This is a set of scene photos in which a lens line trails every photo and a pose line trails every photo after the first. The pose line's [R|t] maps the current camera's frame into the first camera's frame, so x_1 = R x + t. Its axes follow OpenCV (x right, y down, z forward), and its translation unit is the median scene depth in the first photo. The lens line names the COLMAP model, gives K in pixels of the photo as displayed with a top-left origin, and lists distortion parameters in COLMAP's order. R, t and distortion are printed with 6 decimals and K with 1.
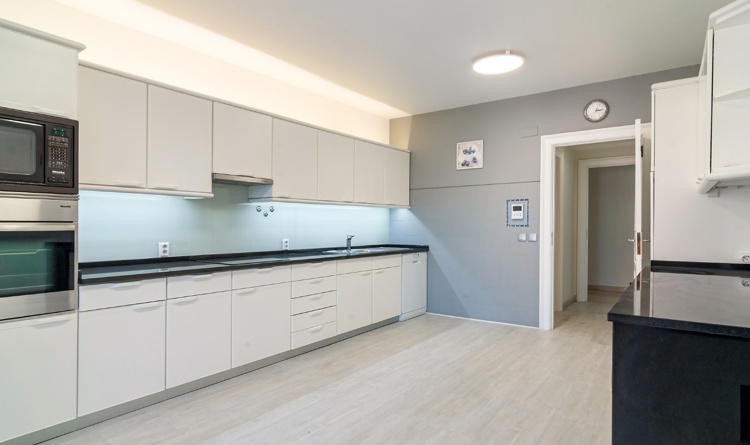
lens RADIAL K [[420.8, 0, 375.0], [0, 420.8, 222.5], [0, 0, 1]] dist [0.001937, 0.000585]
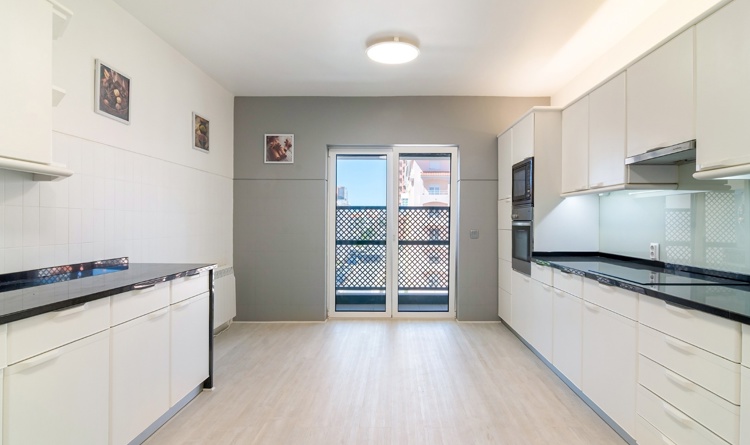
lens RADIAL K [[420.8, 0, 375.0], [0, 420.8, 222.5], [0, 0, 1]] dist [0.001937, 0.000585]
pose [[-0.842178, 0.001457, -0.539198, 0.506957], [0.004417, 0.999981, -0.004196, 0.005912], [0.539182, -0.005916, -0.842169, 1.599164]]
